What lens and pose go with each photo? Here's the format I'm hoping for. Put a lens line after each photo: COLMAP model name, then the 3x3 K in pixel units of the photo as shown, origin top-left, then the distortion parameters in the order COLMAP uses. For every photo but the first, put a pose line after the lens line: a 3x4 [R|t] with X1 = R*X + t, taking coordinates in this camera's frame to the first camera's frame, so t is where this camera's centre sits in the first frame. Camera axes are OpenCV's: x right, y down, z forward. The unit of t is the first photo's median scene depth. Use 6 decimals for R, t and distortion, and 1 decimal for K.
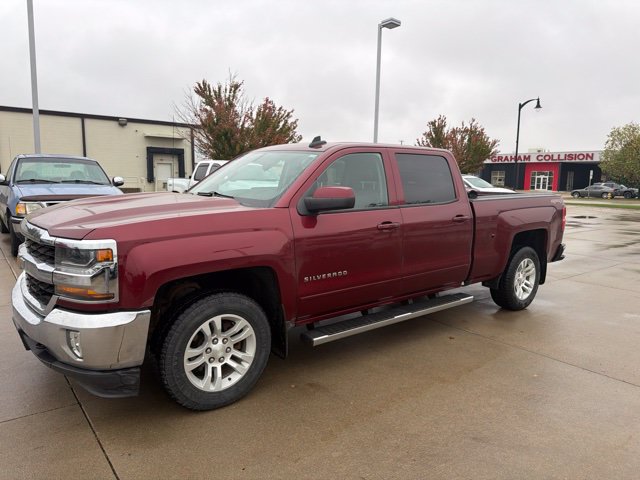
lens RADIAL K [[452.6, 0, 323.8], [0, 452.6, 236.5], [0, 0, 1]] dist [0.065424, -0.079482]
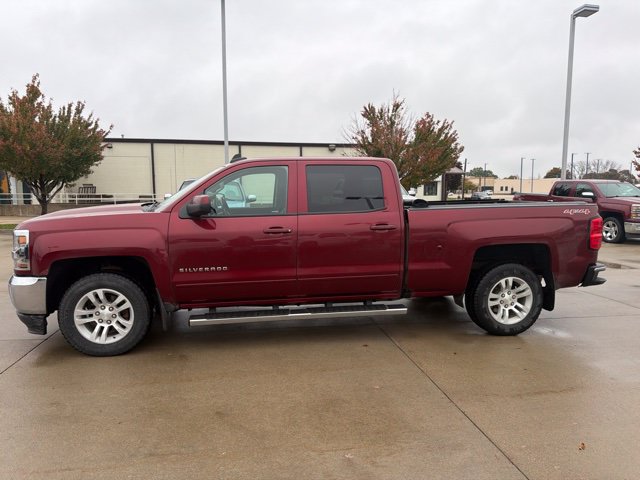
lens RADIAL K [[452.6, 0, 316.2], [0, 452.6, 244.3], [0, 0, 1]] dist [0.065424, -0.079482]
pose [[0.866906, 0.035404, -0.497213, 0.526104], [-0.045657, 0.998921, -0.008476, 0.010349], [0.496376, 0.030049, 0.867587, 0.057446]]
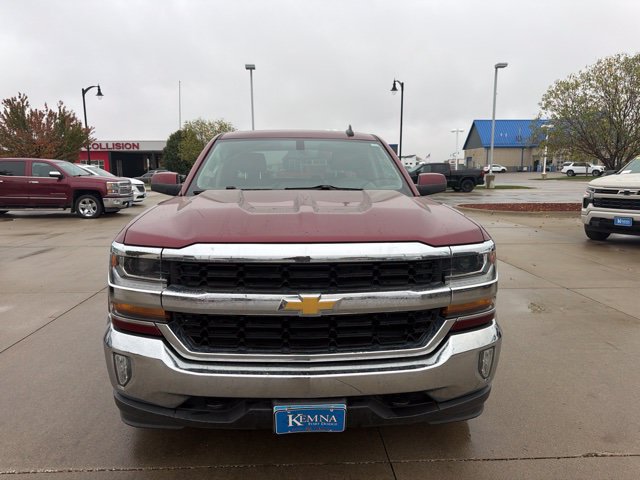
lens RADIAL K [[452.6, 0, 315.1], [0, 452.6, 242.6], [0, 0, 1]] dist [0.065424, -0.079482]
pose [[0.591981, -0.149205, 0.792021, -0.596577], [0.119778, 0.988088, 0.096616, -0.047760], [-0.797002, 0.037672, 0.602801, 0.316973]]
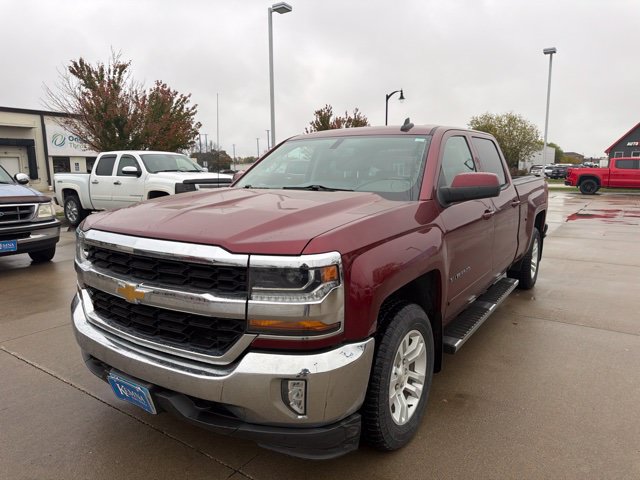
lens RADIAL K [[452.6, 0, 316.9], [0, 452.6, 237.9], [0, 0, 1]] dist [0.065424, -0.079482]
pose [[0.958386, -0.069003, 0.277010, -0.301880], [0.062220, 0.997510, 0.033211, -0.018372], [-0.278611, -0.014593, 0.960293, 0.126441]]
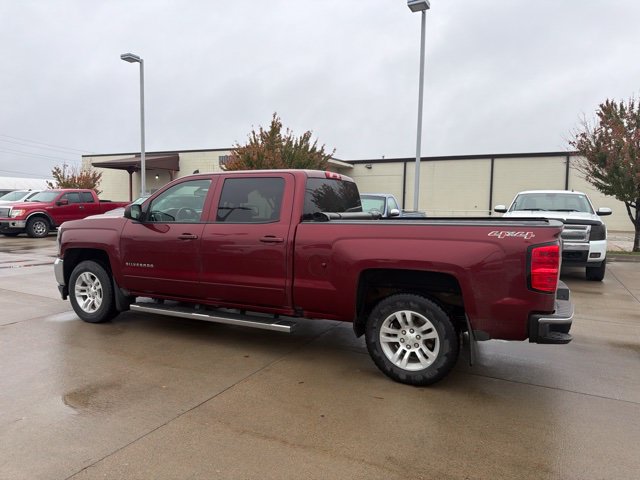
lens RADIAL K [[452.6, 0, 316.6], [0, 452.6, 243.8], [0, 0, 1]] dist [0.065424, -0.079482]
pose [[0.406724, 0.060295, -0.911559, 0.967643], [-0.123906, 0.992240, 0.010347, -0.041156], [0.905110, 0.108739, 0.411038, 0.547003]]
